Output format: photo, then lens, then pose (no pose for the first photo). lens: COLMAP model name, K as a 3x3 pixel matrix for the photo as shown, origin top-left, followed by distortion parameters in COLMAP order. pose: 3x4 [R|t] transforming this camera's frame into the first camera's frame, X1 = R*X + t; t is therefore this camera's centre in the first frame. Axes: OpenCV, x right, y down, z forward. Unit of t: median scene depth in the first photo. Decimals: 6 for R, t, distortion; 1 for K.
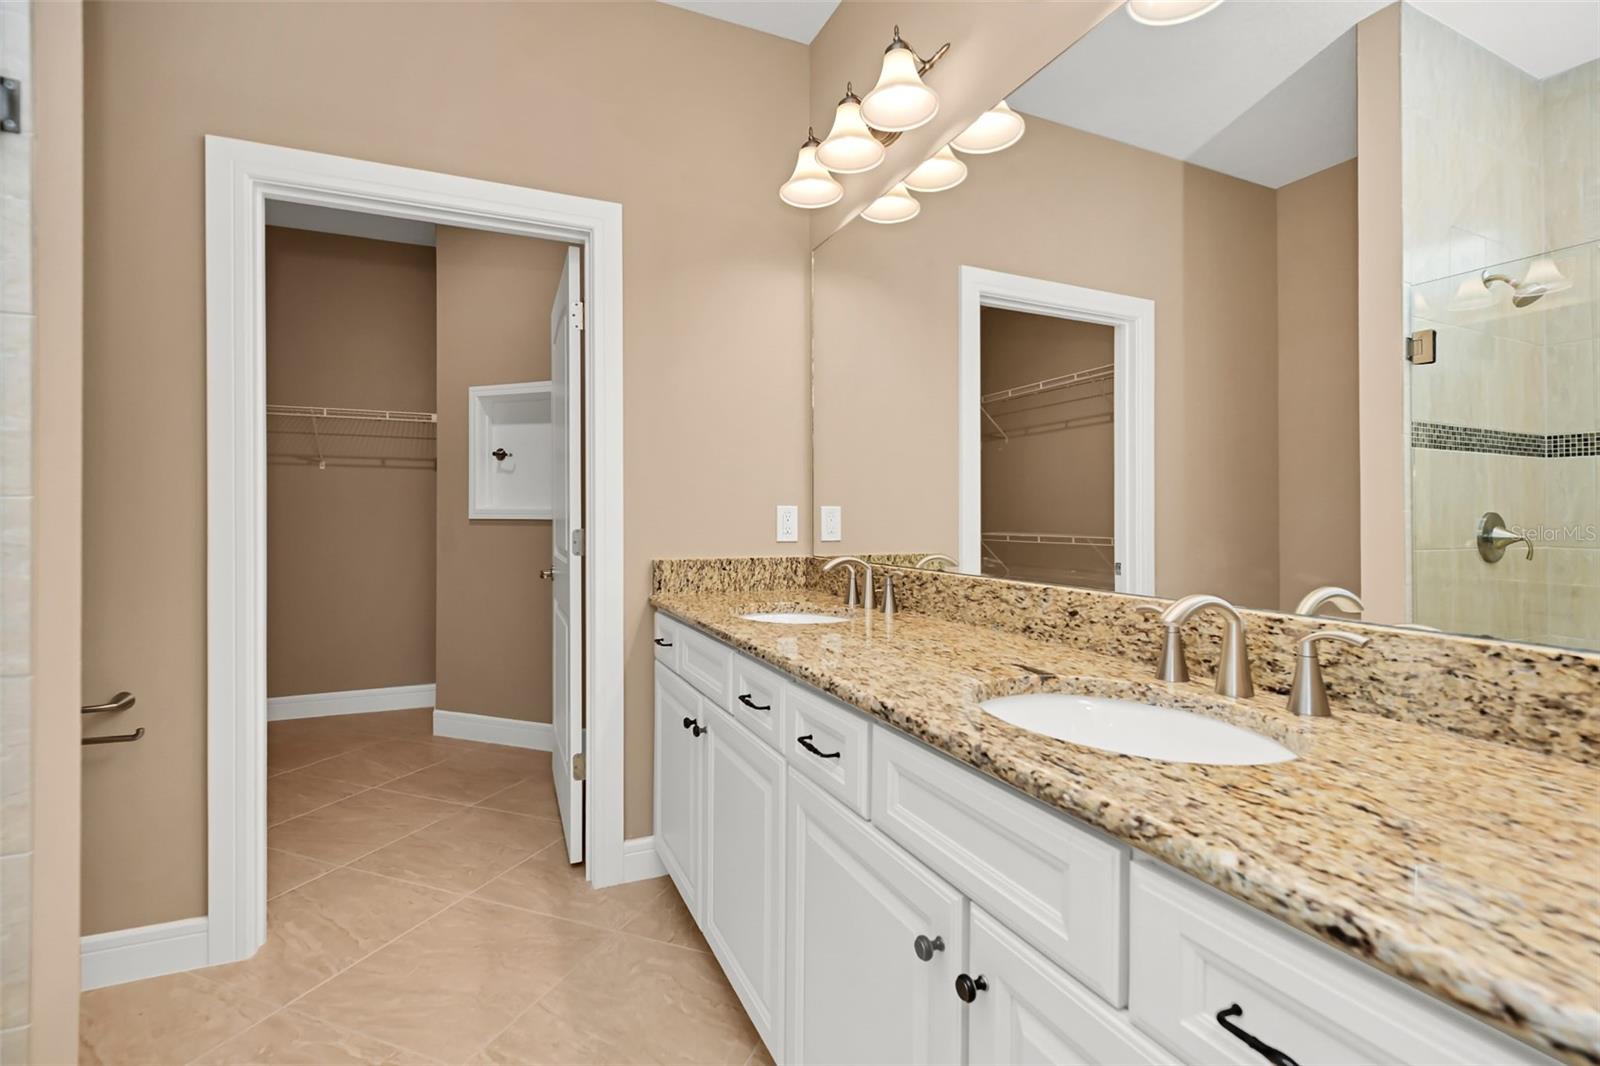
lens RADIAL K [[725.1, 0, 792.0], [0, 725.1, 521.9], [0, 0, 1]] dist [0.002321, -0.000636]
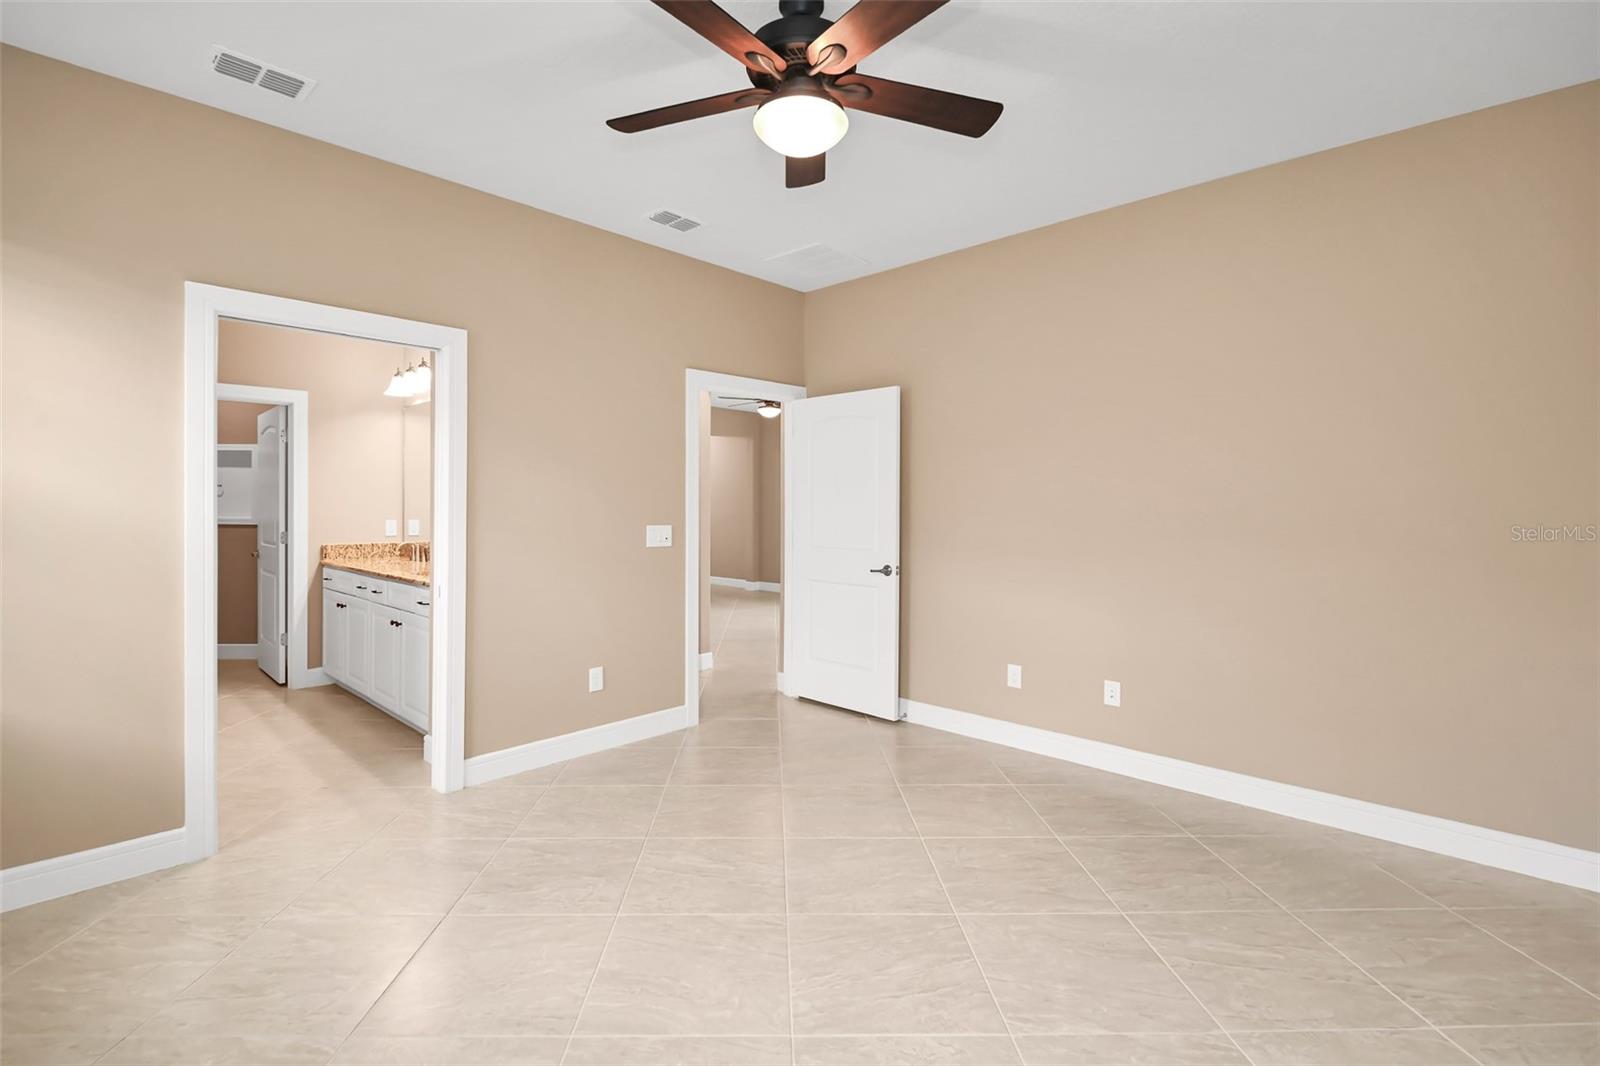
lens RADIAL K [[723.9, 0, 786.3], [0, 723.9, 508.5], [0, 0, 1]] dist [-0.008491, -0.000405]
pose [[0.922870, 0.001882, 0.385106, 0.371199], [0.001391, 0.999965, -0.008221, -0.054149], [-0.385108, 0.008123, 0.922836, -2.178585]]
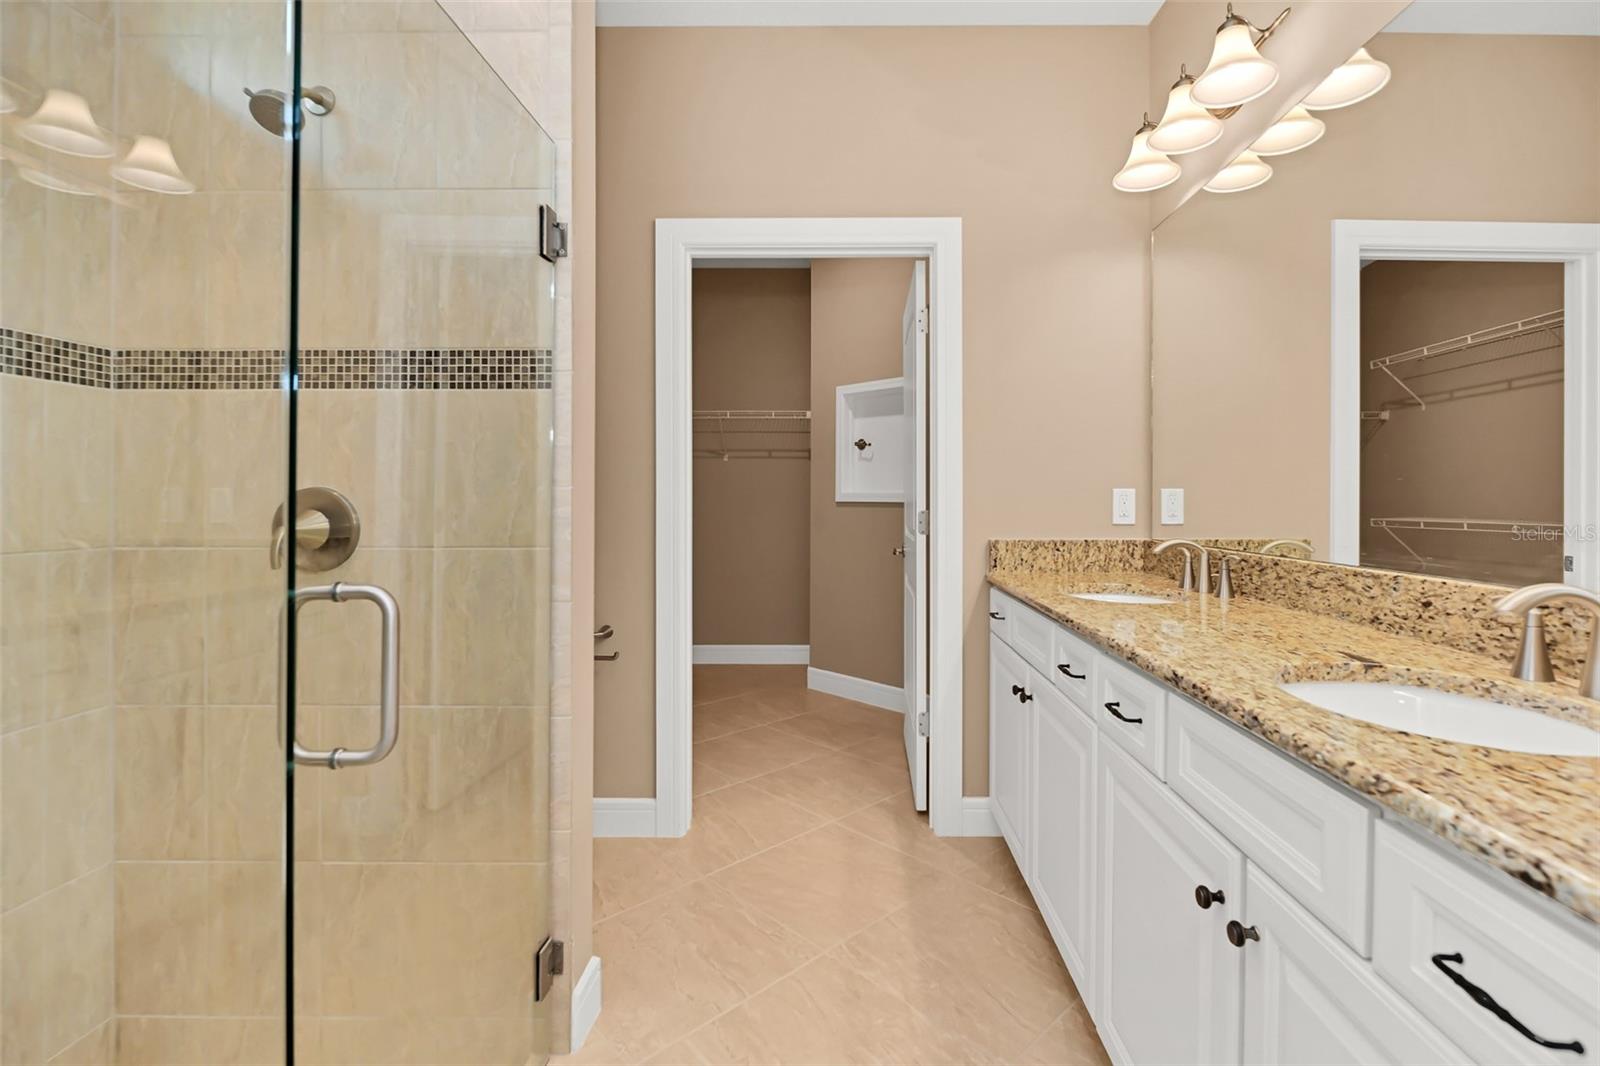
lens RADIAL K [[727.4, 0, 844.0], [0, 727.4, 489.8], [0, 0, 1]] dist [-0.010489, -0.001230]
pose [[0.914517, -0.003973, -0.404527, 0.065082], [-0.004907, 0.999769, -0.020911, 0.003224], [0.404517, 0.021109, 0.914287, -0.105936]]
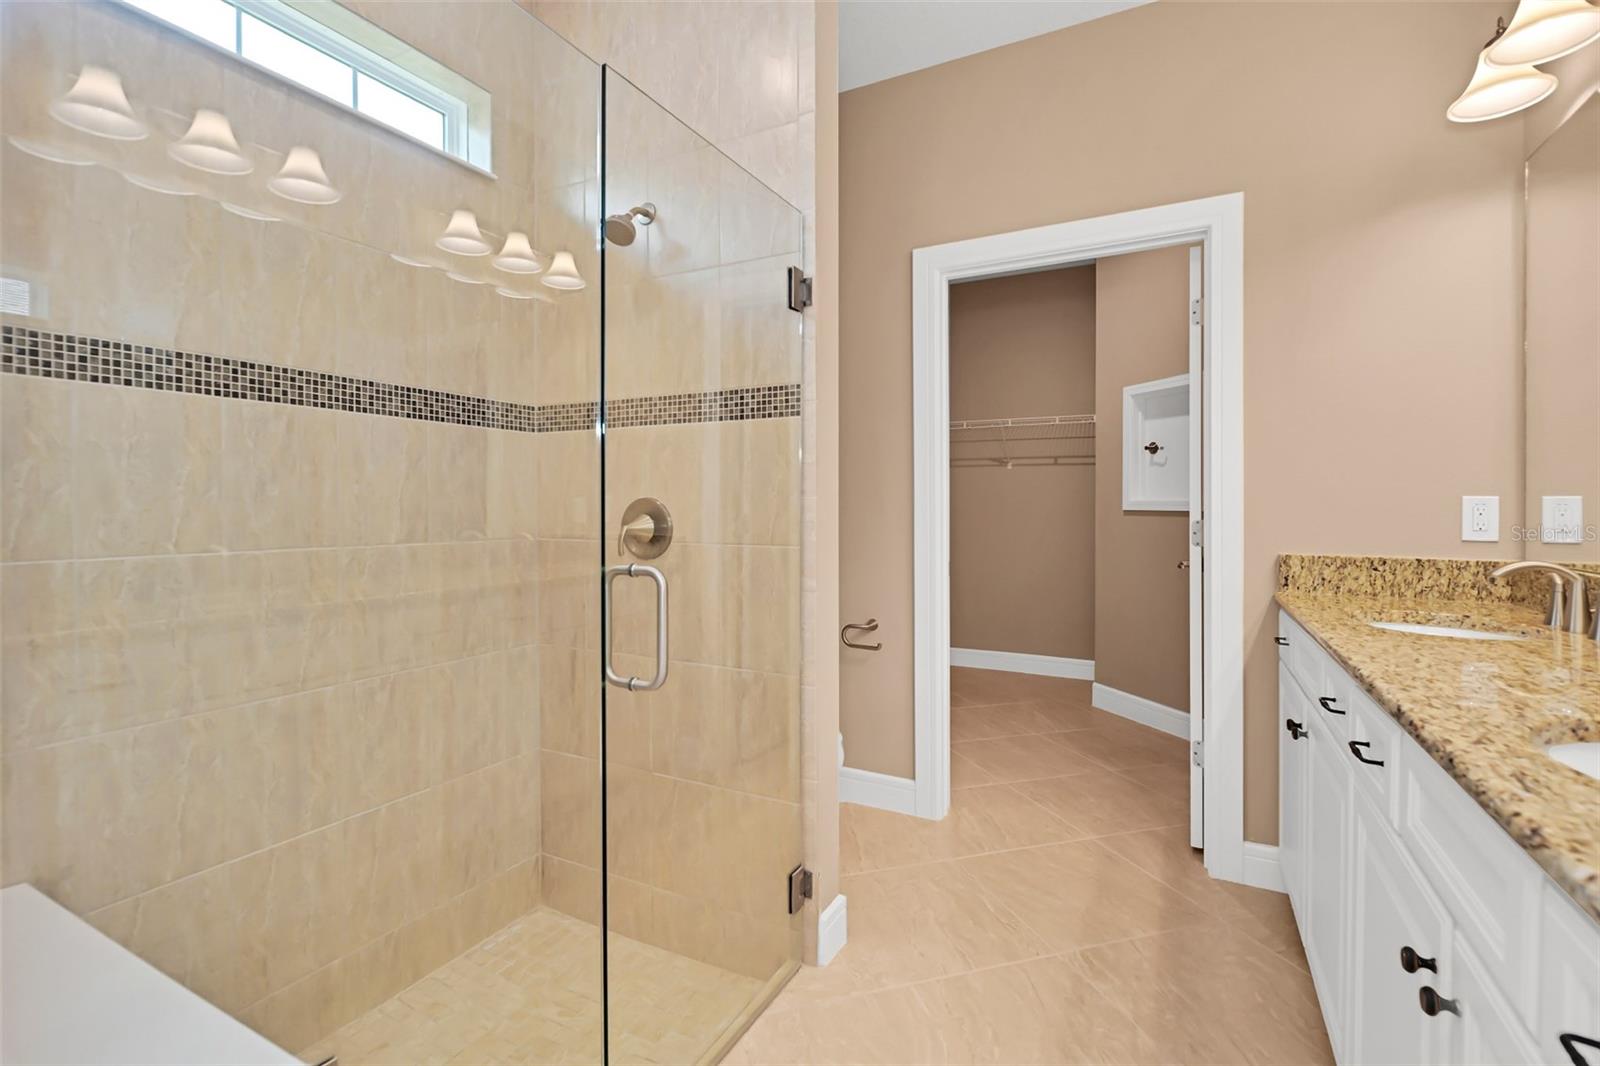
lens RADIAL K [[723.9, 0, 786.3], [0, 723.9, 508.5], [0, 0, 1]] dist [-0.008491, -0.000405]
pose [[0.612801, 0.006263, -0.790213, 0.210685], [-0.011735, 0.999930, -0.001174, 0.001769], [0.790150, 0.009992, 0.612832, -0.115861]]
